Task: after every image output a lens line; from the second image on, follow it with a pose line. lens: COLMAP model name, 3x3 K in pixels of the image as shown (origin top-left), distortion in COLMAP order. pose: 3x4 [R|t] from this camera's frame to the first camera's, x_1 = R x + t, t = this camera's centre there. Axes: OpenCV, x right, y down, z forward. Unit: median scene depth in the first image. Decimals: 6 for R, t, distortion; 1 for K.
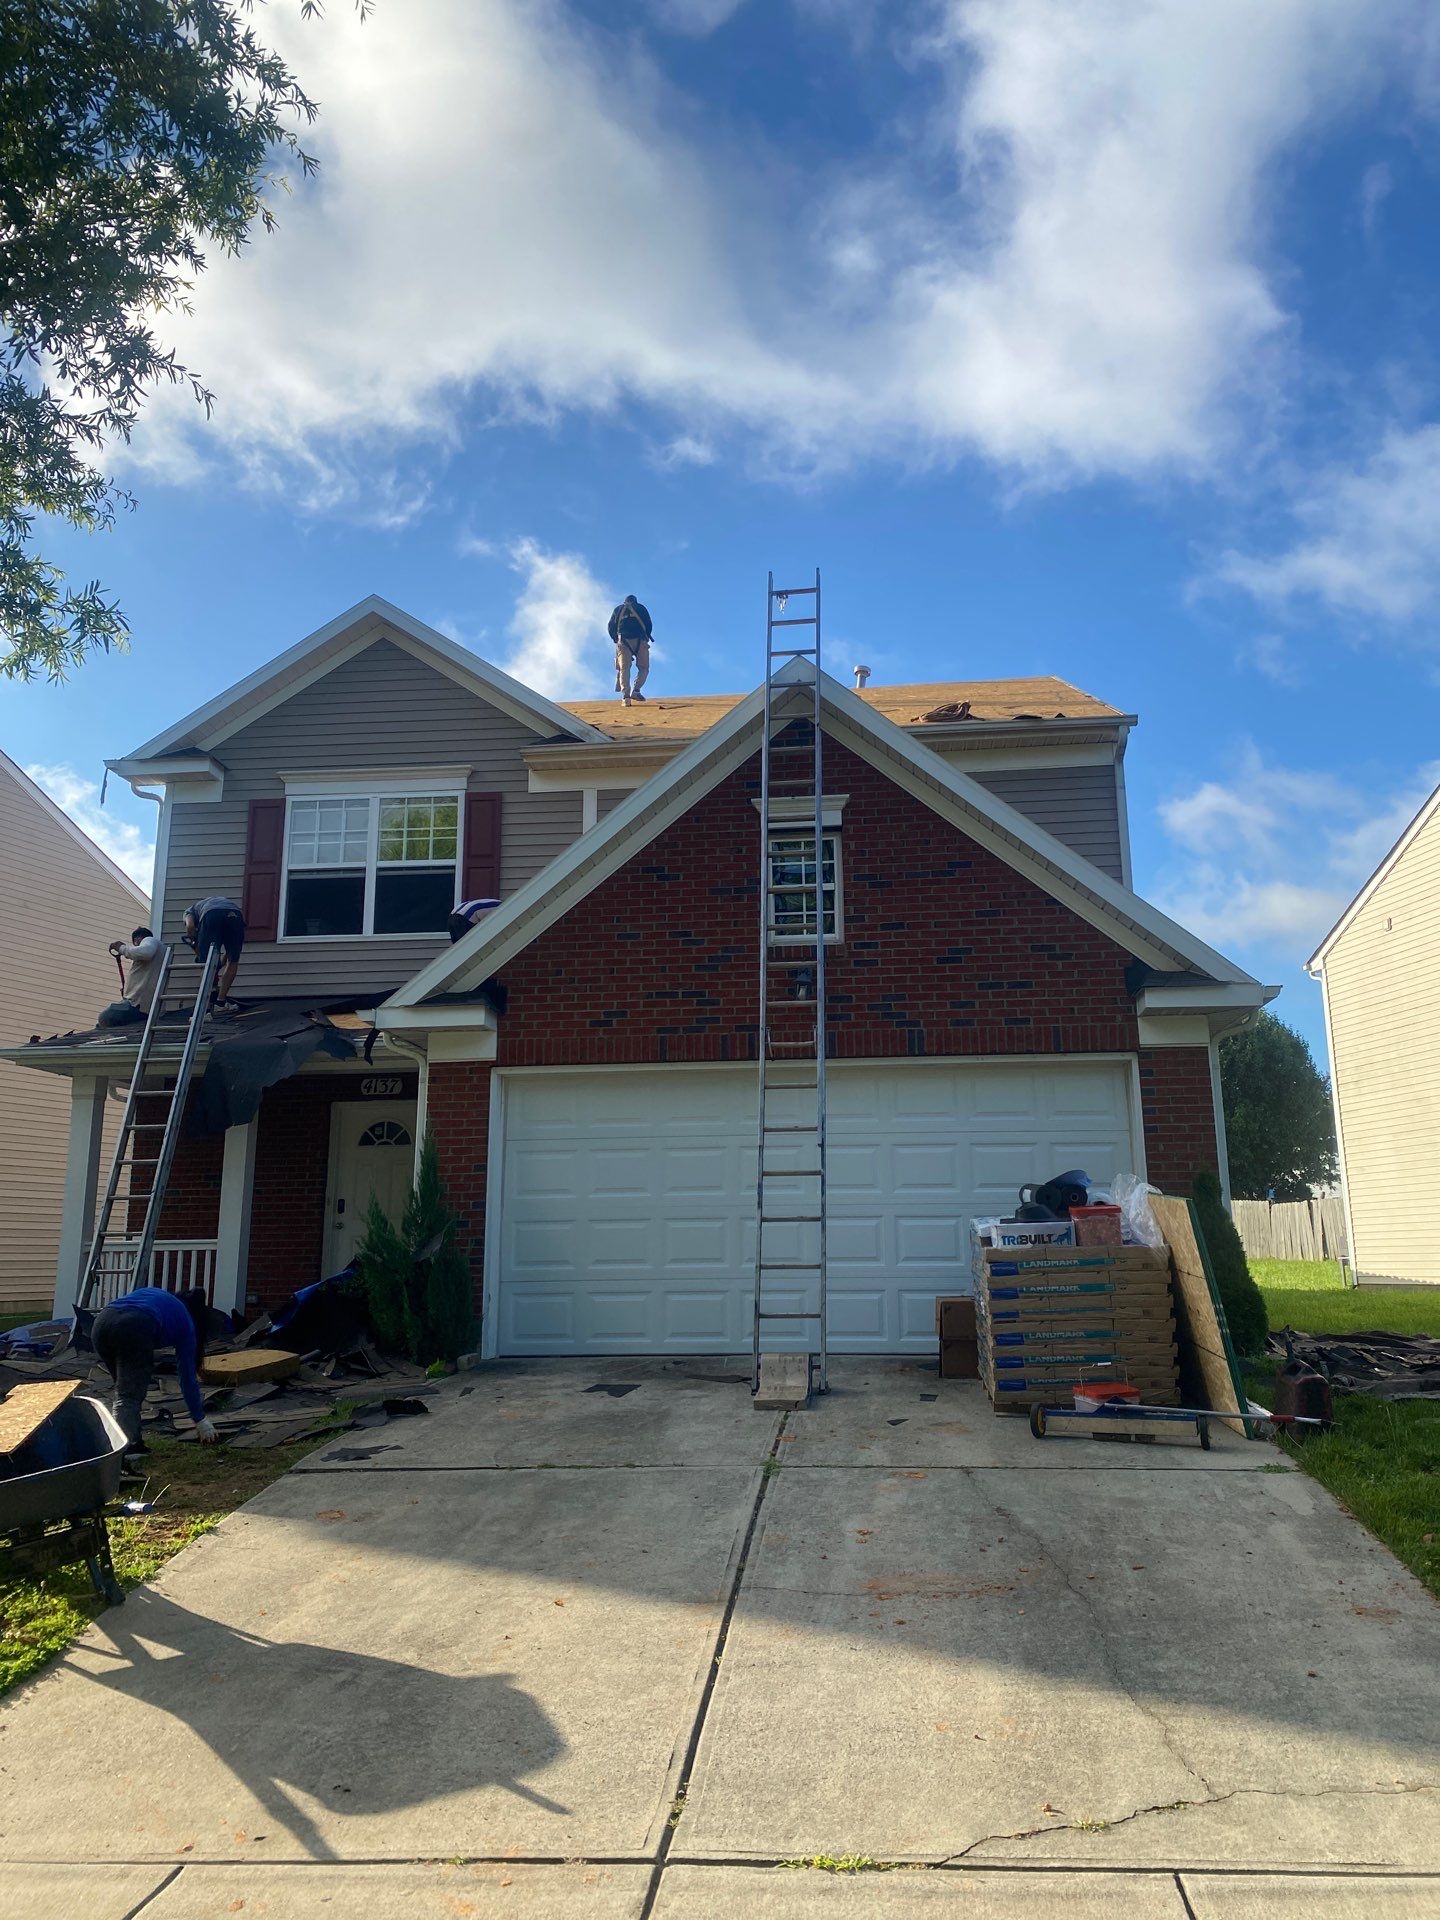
lens RADIAL K [[1349.0, 0, 718.5], [0, 1349.0, 966.3], [0, 0, 1]] dist [0.056184, -0.057391]
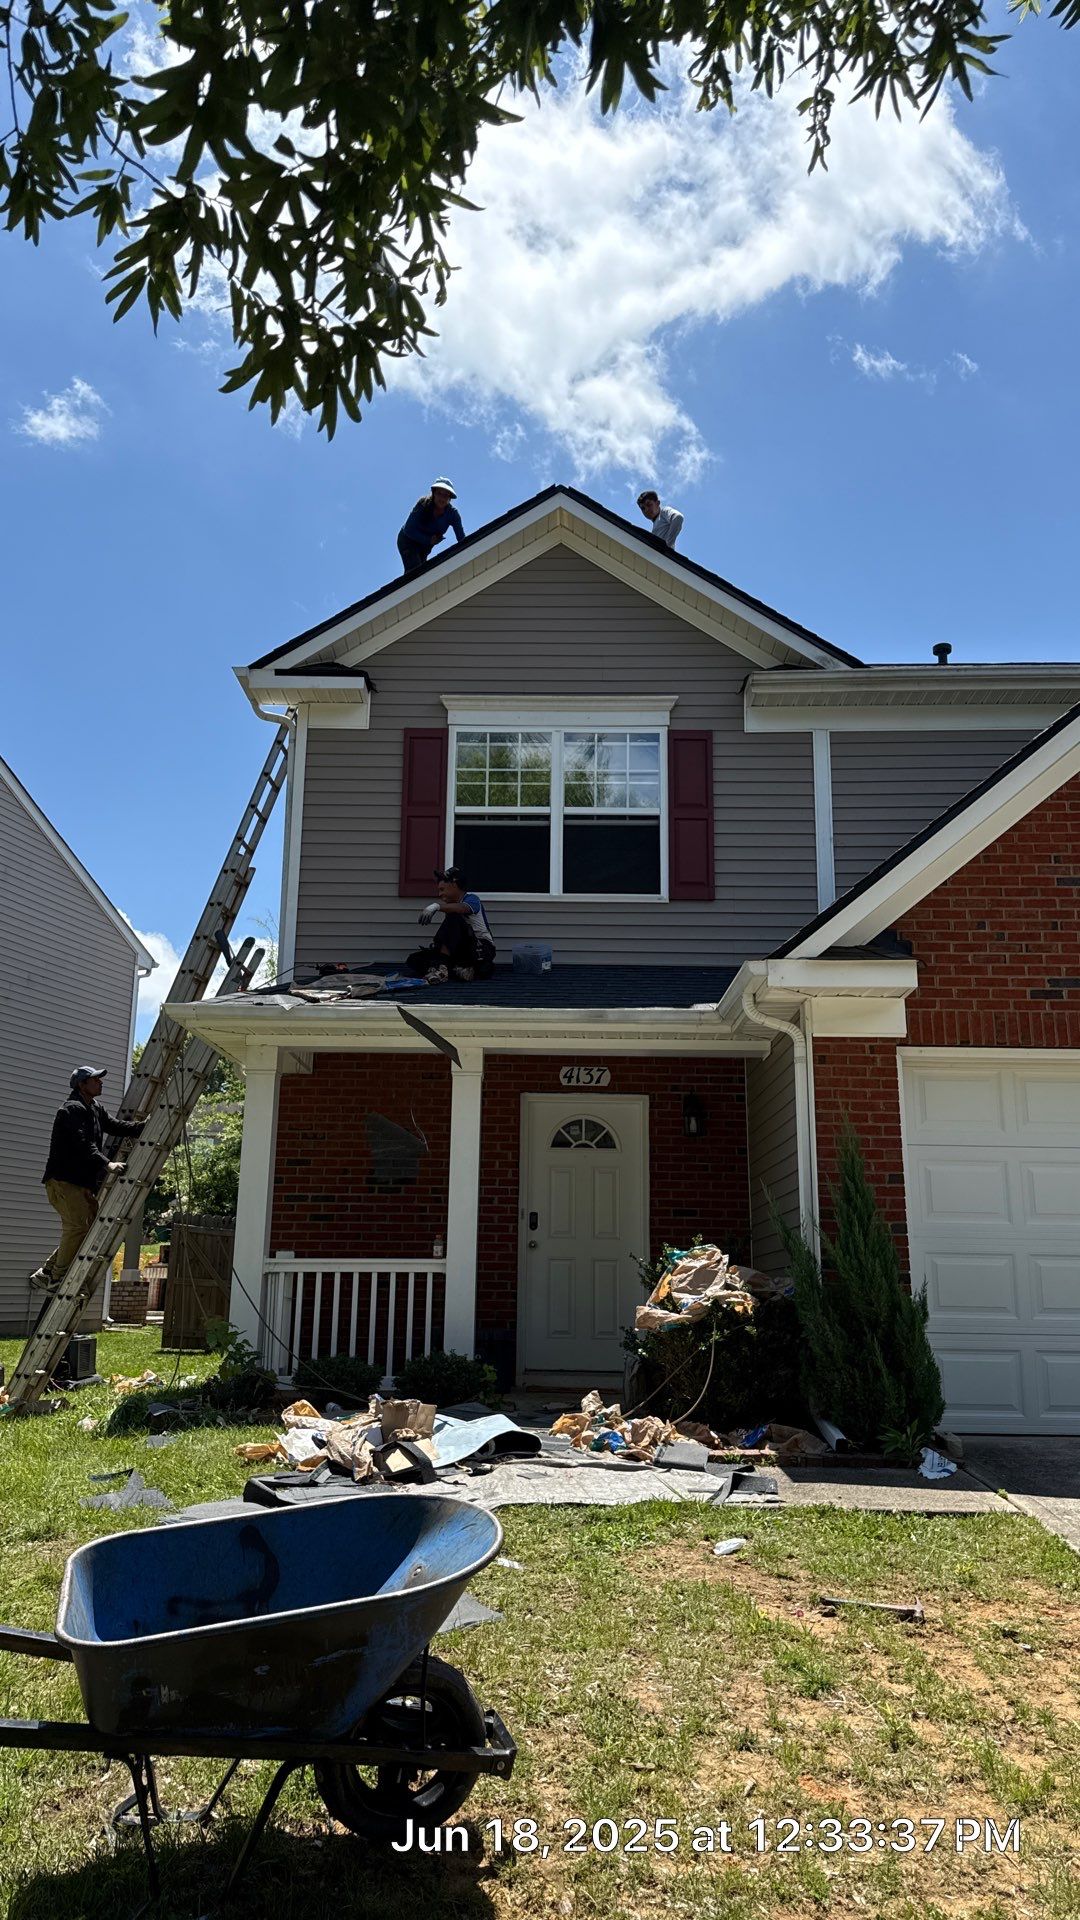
lens RADIAL K [[1285.9, 0, 538.4], [0, 1285.9, 989.2], [0, 0, 1]] dist [0.172817, 0.000036]
pose [[0.998041, 0.037052, 0.050416, -0.320118], [-0.036544, 0.999272, -0.010963, 0.045737], [-0.050786, 0.009099, 0.998668, 0.221067]]
